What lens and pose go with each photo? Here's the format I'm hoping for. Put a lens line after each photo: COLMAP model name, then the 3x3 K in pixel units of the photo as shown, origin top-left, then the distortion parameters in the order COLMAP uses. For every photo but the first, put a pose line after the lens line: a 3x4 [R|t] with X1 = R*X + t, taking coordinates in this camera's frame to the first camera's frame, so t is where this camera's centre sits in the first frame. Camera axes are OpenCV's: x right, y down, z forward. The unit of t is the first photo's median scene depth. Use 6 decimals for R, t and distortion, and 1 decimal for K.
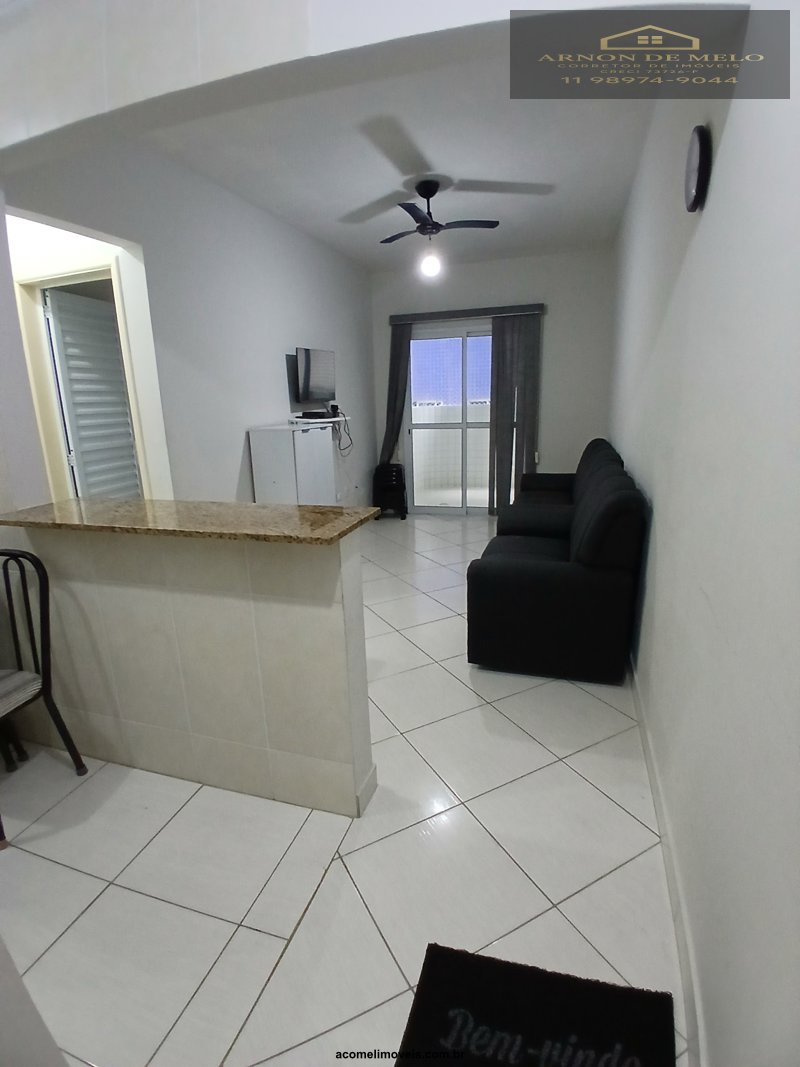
lens RADIAL K [[535.1, 0, 398.5], [0, 535.1, 535.9], [0, 0, 1]] dist [0.011120, -0.049304]
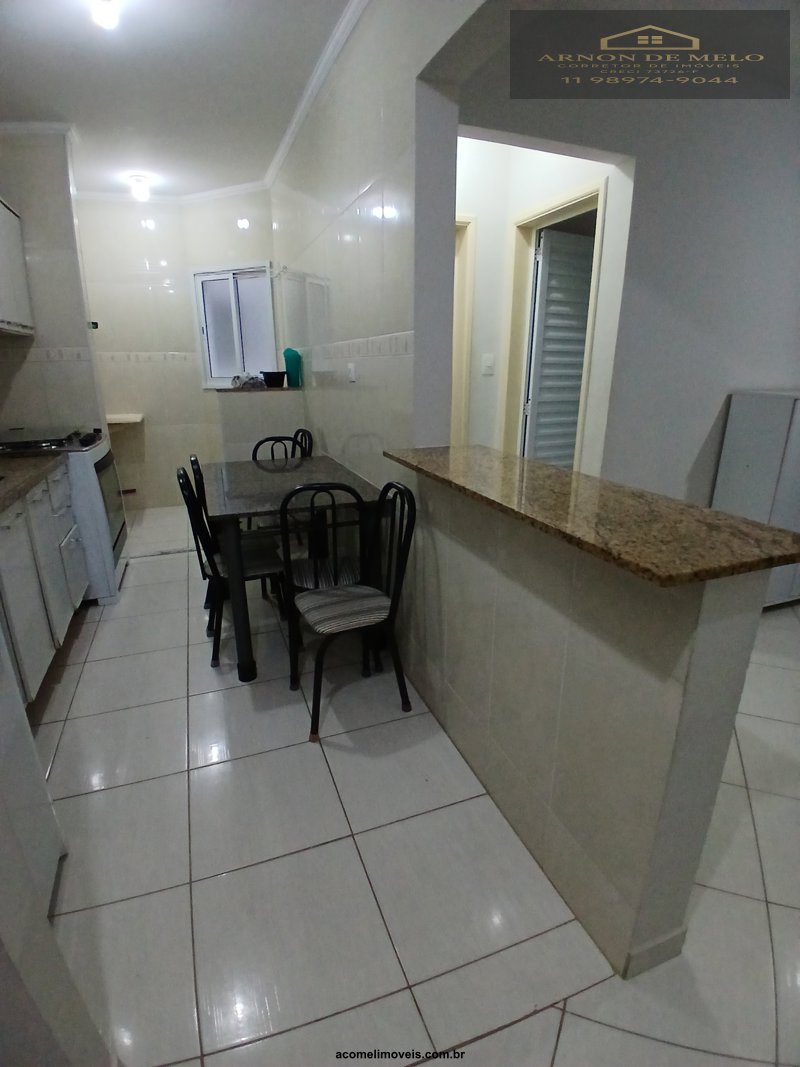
lens RADIAL K [[535.1, 0, 398.5], [0, 535.1, 535.9], [0, 0, 1]] dist [0.011120, -0.049304]
pose [[0.615495, 0.269106, -0.740776, 0.044384], [-0.217906, 0.961369, 0.168188, -0.029169], [0.757419, 0.057901, 0.650357, 0.172606]]
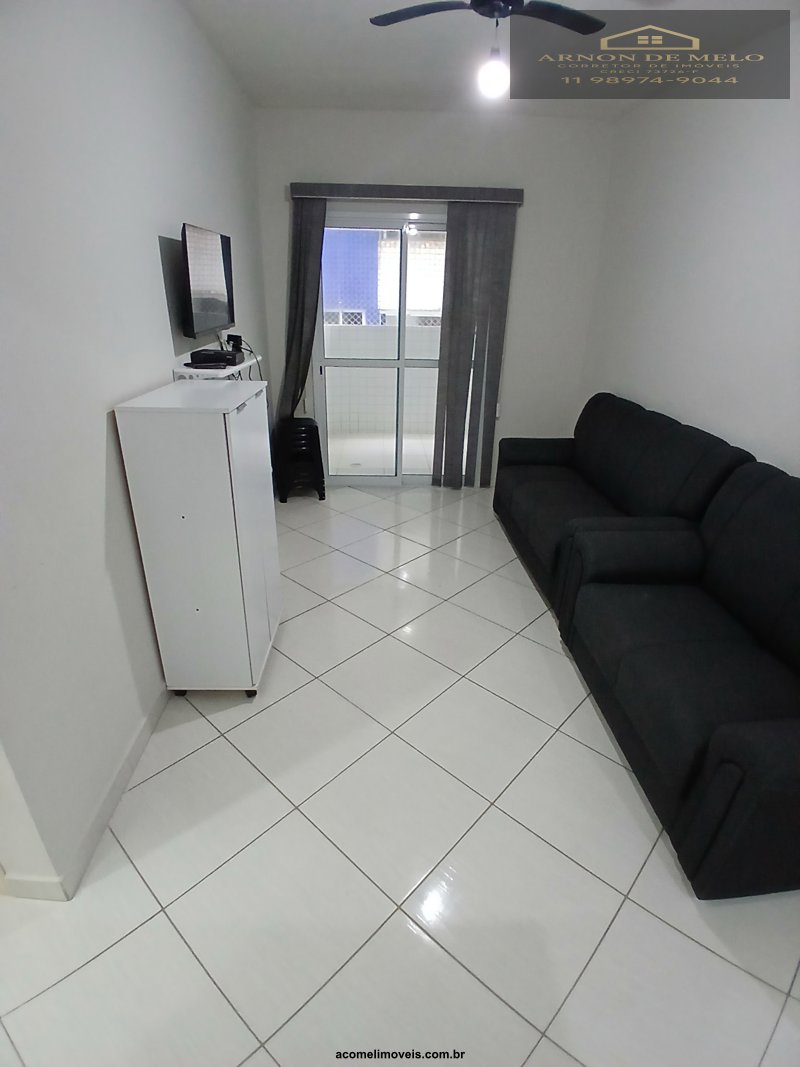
lens RADIAL K [[535.1, 0, 398.5], [0, 535.1, 535.9], [0, 0, 1]] dist [0.011120, -0.049304]
pose [[0.941631, -0.090702, 0.324198, -0.217695], [0.036767, 0.984968, 0.168780, -0.165529], [-0.334633, -0.147008, 0.930811, 0.502477]]
